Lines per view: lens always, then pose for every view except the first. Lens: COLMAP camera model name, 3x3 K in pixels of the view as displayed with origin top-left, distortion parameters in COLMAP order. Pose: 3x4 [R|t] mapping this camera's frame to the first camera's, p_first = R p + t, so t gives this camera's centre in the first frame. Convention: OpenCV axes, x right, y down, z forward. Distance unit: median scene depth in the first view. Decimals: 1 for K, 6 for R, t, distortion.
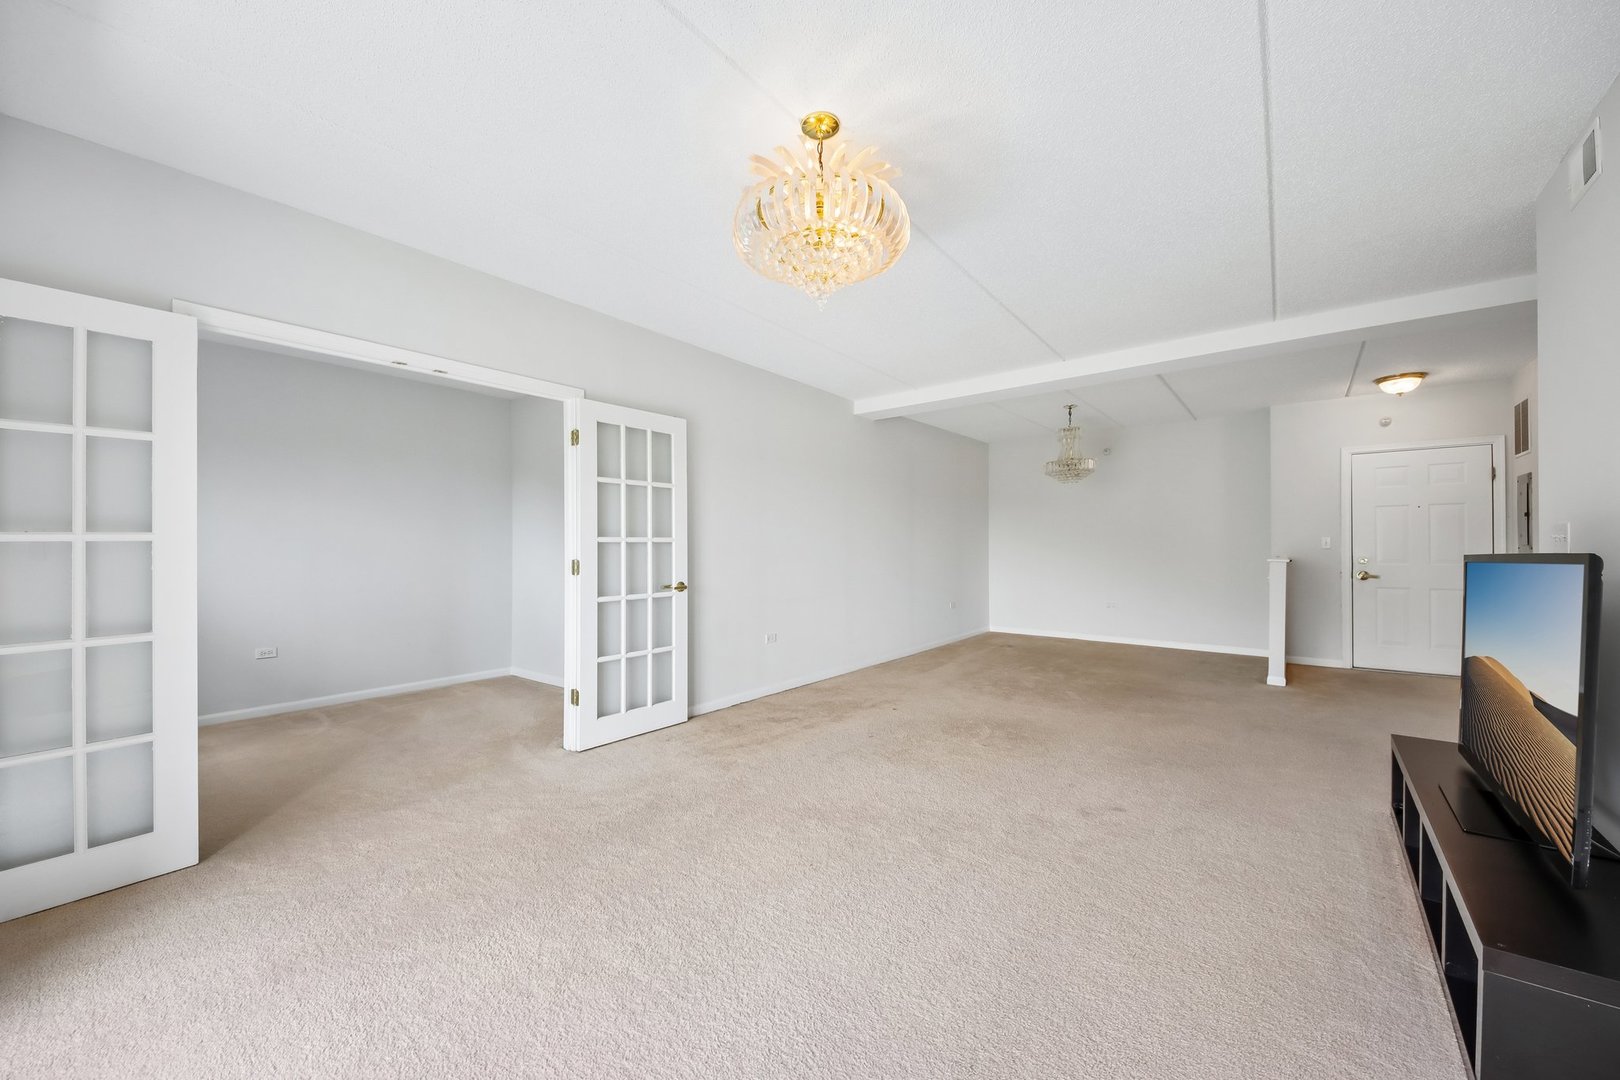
lens RADIAL K [[602.5, 0, 811.5], [0, 602.5, 554.7], [0, 0, 1]] dist [0.000309, -0.000567]
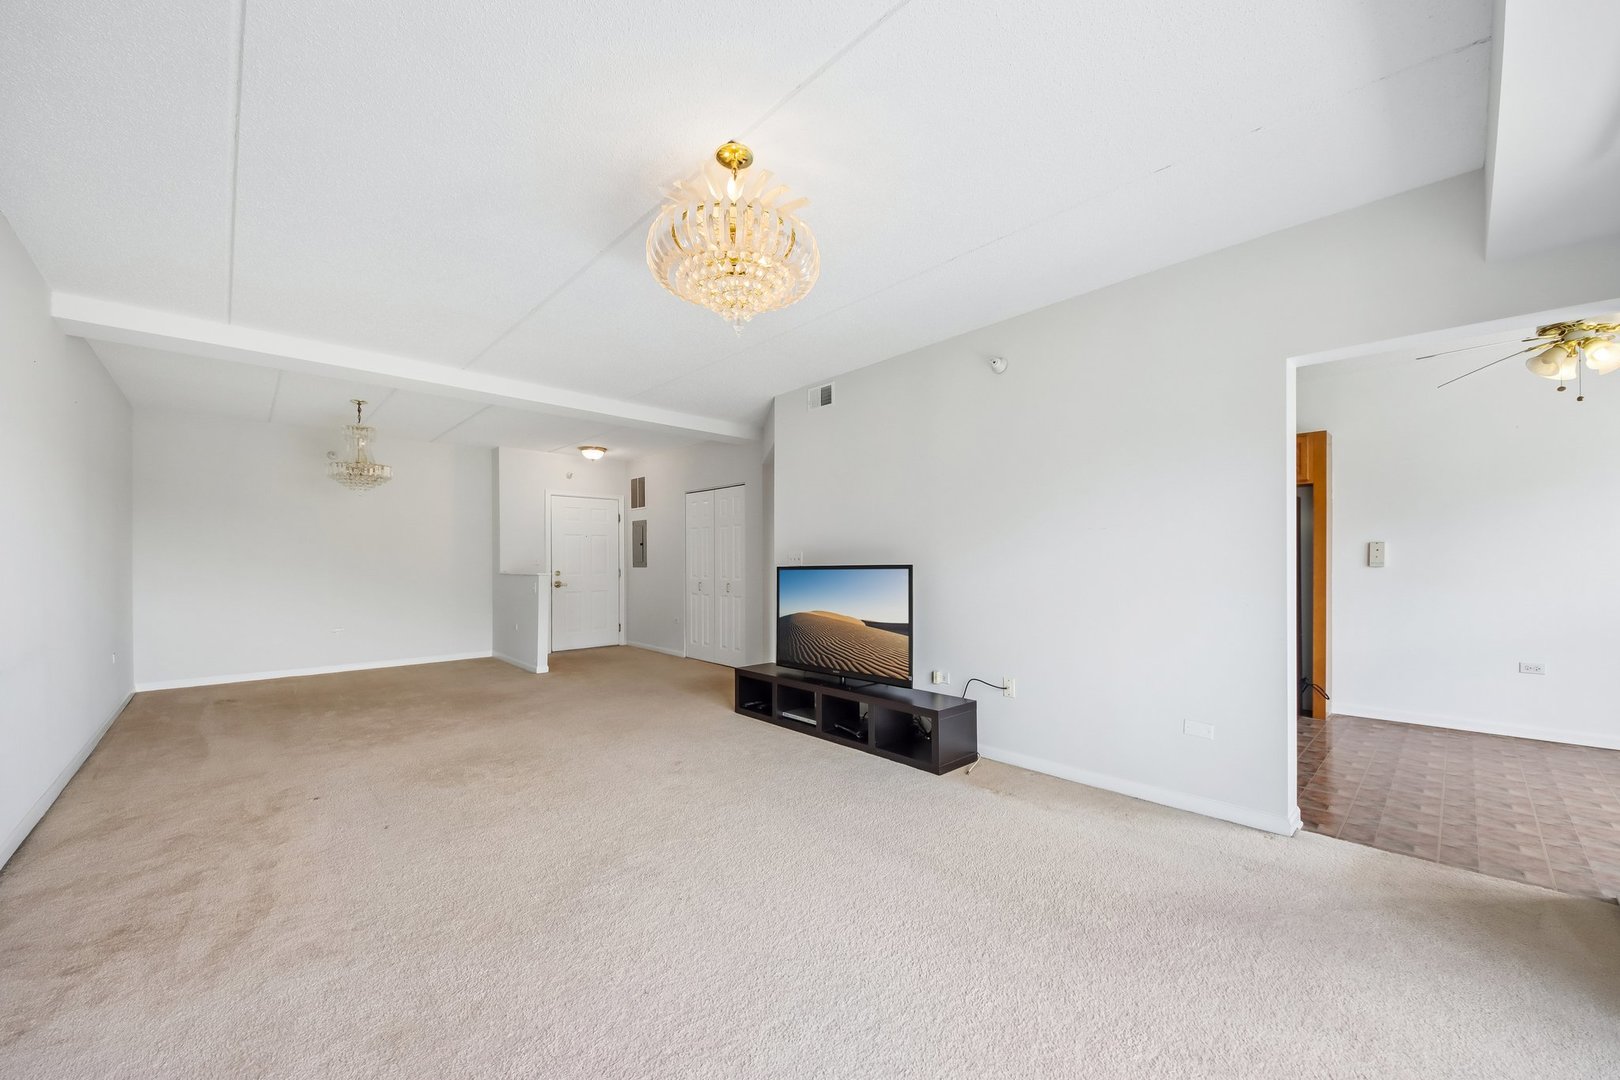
lens RADIAL K [[602.5, 0, 804.1], [0, 602.5, 551.5], [0, 0, 1]] dist [0.000309, -0.000567]
pose [[0.125828, 0.020719, 0.991836, -0.522675], [0.015507, 0.999619, -0.022849, -0.001111], [-0.991931, 0.018255, 0.125459, 0.385287]]
